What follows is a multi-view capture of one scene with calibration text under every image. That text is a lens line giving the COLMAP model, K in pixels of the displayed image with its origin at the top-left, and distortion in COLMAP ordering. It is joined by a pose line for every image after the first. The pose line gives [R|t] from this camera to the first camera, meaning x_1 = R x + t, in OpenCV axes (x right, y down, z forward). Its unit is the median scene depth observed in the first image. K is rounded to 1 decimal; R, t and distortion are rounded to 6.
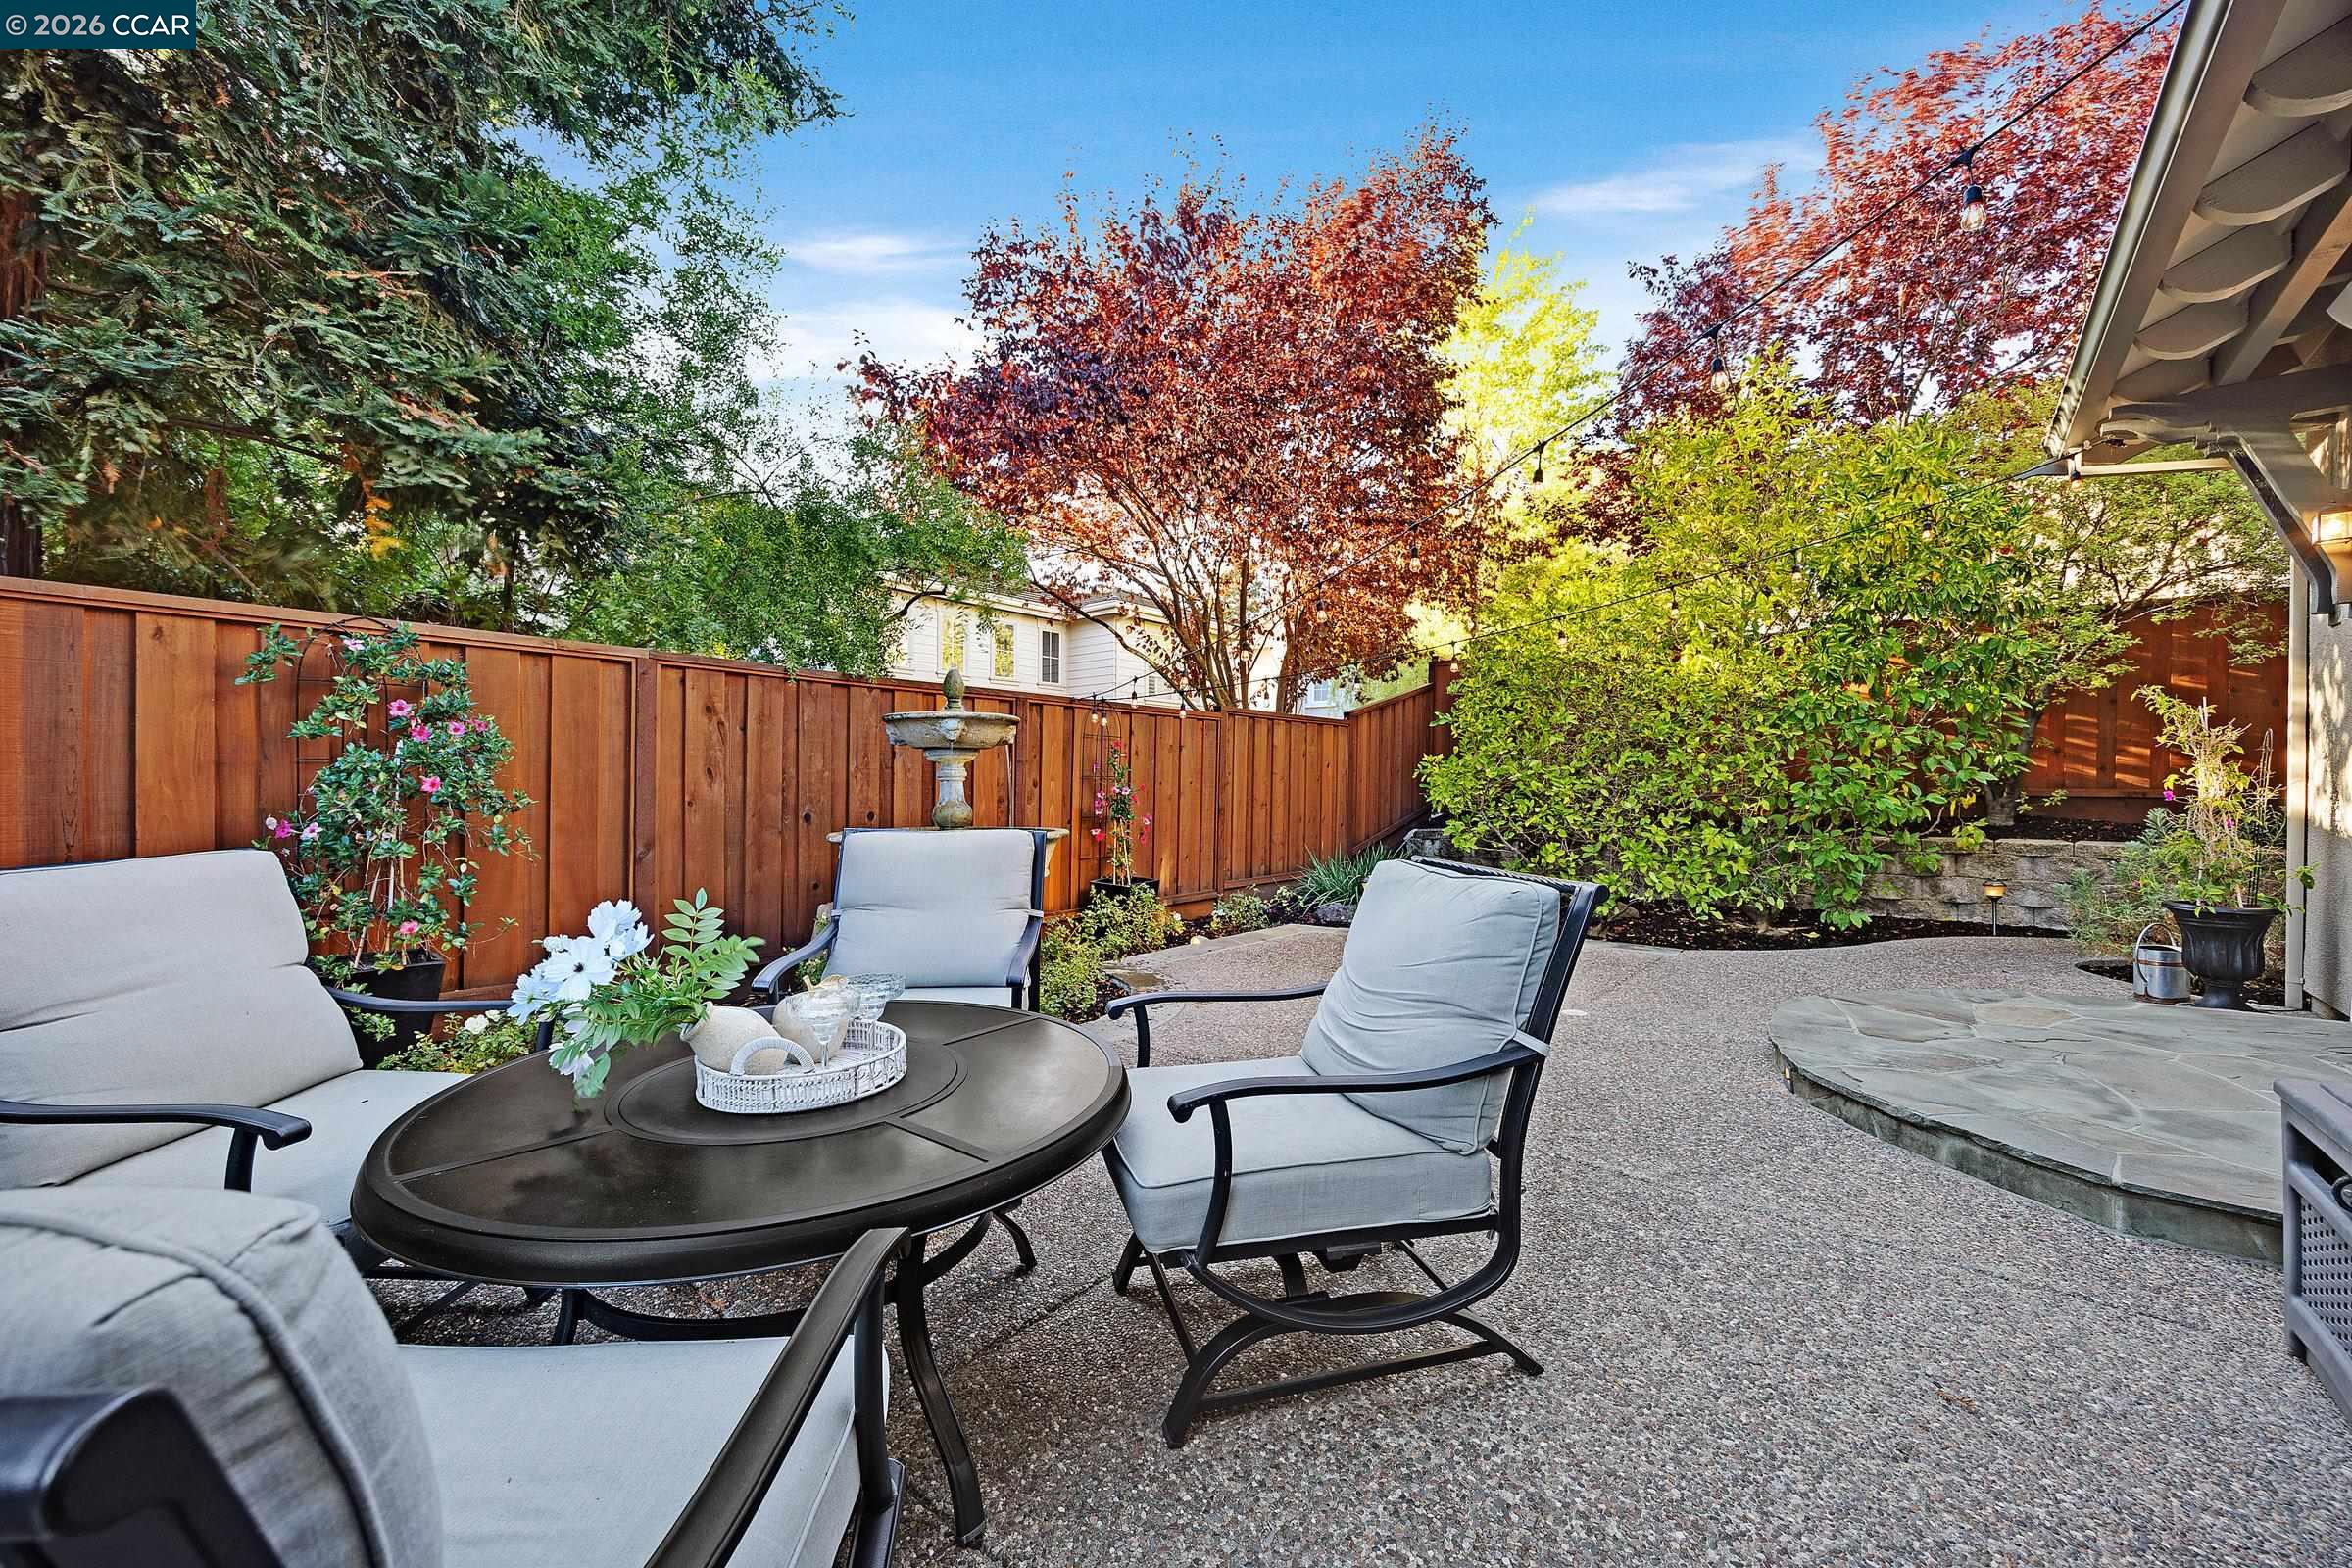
lens RADIAL K [[908.0, 0, 1177.6], [0, 908.0, 788.7], [0, 0, 1]] dist [0.001210, -0.000053]
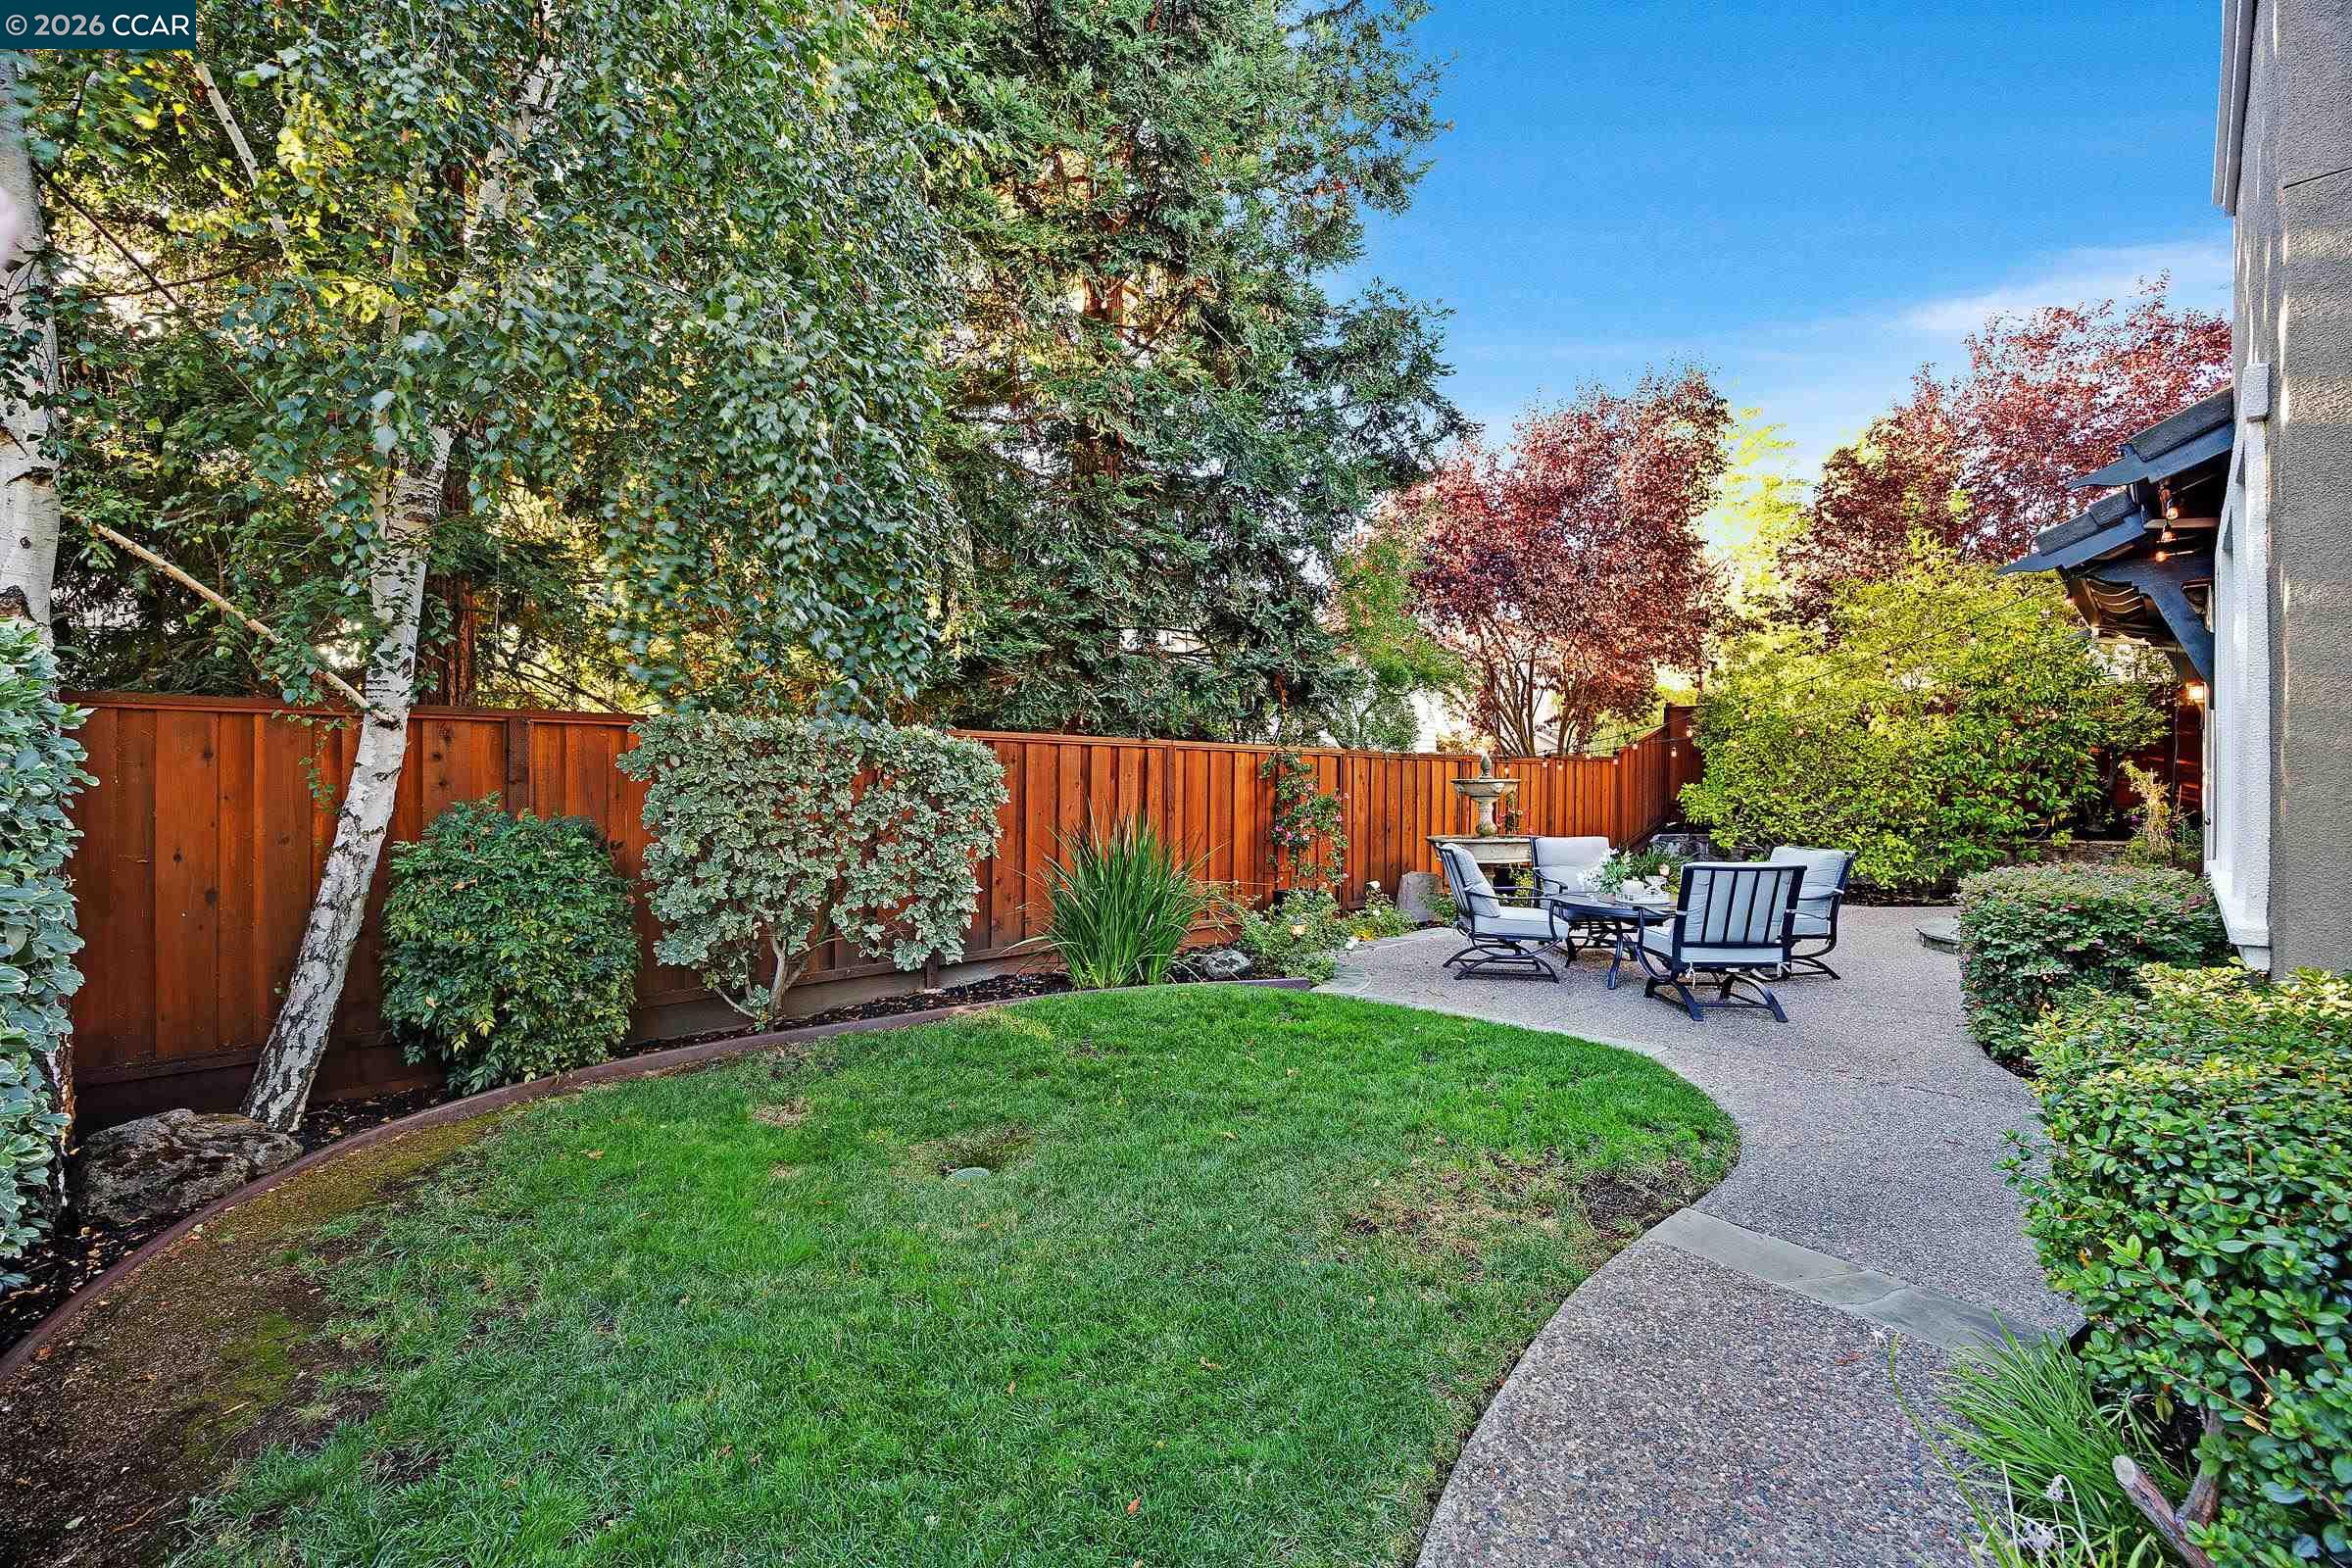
lens RADIAL K [[1008.7, 0, 1174.2], [0, 1008.7, 785.9], [0, 0, 1]] dist [-0.000066, 0.000041]
pose [[0.995933, -0.006517, -0.089861, -0.540241], [0.006411, 0.999978, -0.001471, -0.049697], [0.089869, 0.000889, 0.995953, -0.938793]]
